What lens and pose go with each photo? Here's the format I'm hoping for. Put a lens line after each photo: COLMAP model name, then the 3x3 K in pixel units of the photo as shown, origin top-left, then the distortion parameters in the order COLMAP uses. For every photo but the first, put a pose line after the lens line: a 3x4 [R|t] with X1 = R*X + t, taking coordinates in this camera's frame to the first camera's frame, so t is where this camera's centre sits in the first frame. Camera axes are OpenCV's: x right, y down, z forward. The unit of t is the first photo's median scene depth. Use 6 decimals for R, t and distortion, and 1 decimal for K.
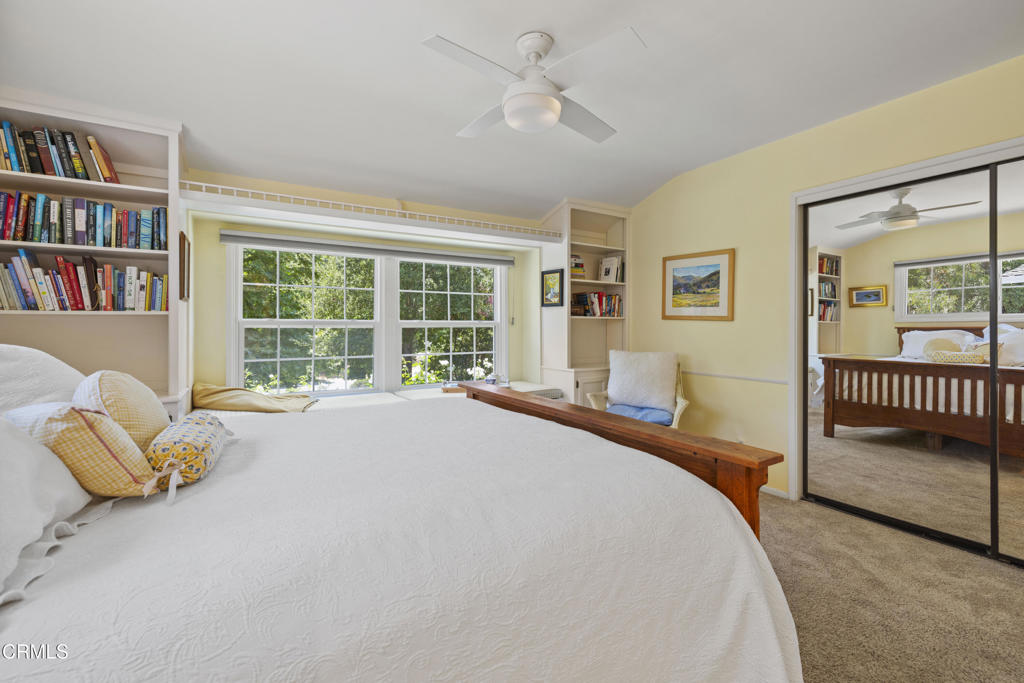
lens RADIAL K [[435.1, 0, 509.9], [0, 435.1, 331.1], [0, 0, 1]] dist [-0.001332, -0.000015]
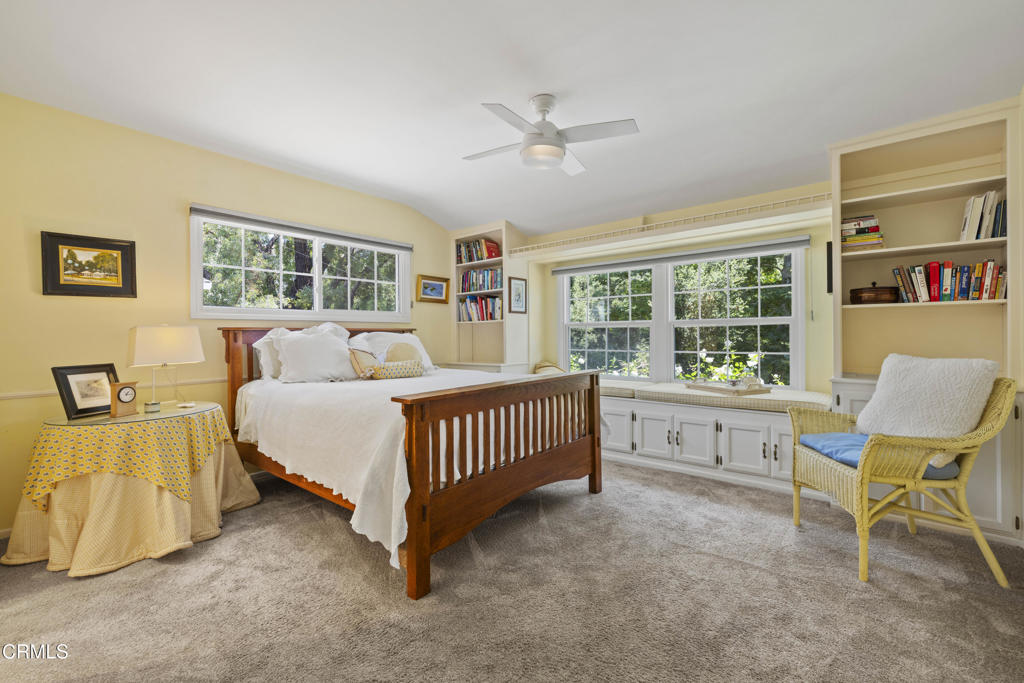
lens RADIAL K [[435.1, 0, 509.9], [0, 435.1, 331.1], [0, 0, 1]] dist [-0.001332, -0.000015]
pose [[0.321846, -0.009331, -0.946746, 0.754575], [0.001751, 0.999956, -0.009260, 0.015934], [0.946791, 0.001322, 0.321848, 0.297034]]
